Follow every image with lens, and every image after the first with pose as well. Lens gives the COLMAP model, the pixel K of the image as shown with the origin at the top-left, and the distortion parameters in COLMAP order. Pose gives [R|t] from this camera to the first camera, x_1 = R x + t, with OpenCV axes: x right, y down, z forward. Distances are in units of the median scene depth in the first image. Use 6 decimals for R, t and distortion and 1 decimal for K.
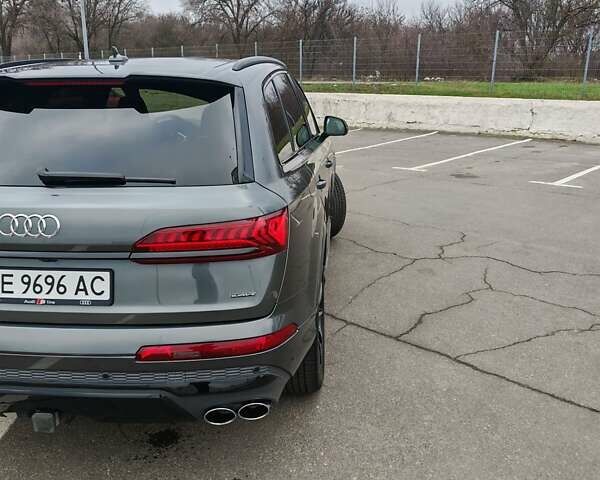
lens RADIAL K [[588.0, 0, 296.8], [0, 588.0, 236.3], [0, 0, 1]] dist [0.002521, 0.000000]
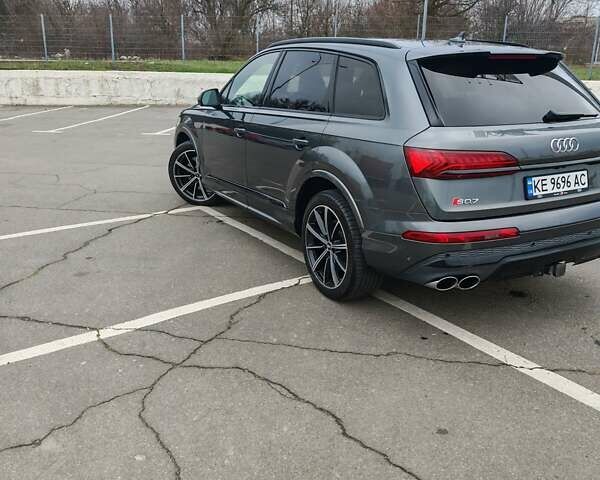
lens RADIAL K [[588.0, 0, 286.8], [0, 588.0, 235.8], [0, 0, 1]] dist [0.002521, 0.000000]
pose [[0.847580, -0.150621, 0.508843, -0.294376], [0.134040, 0.988547, 0.069346, 0.002138], [-0.513460, 0.009429, 0.858062, 0.001453]]
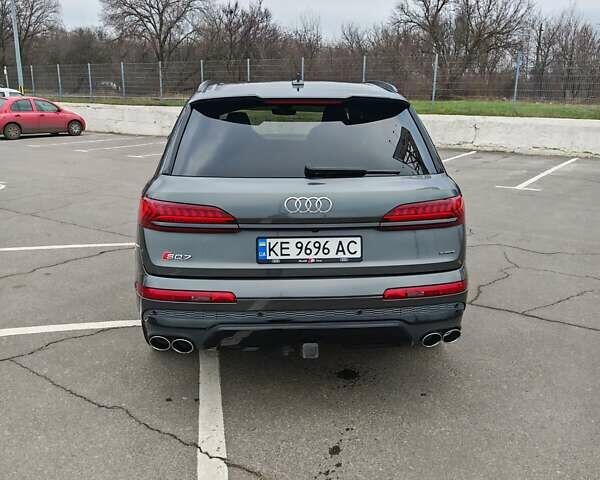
lens RADIAL K [[588.0, 0, 303.4], [0, 588.0, 241.2], [0, 0, 1]] dist [0.002521, 0.000000]
pose [[0.987627, -0.030684, 0.153791, -0.102574], [0.033595, 0.999302, -0.016364, 0.013560], [-0.153181, 0.021328, 0.987968, -0.054800]]
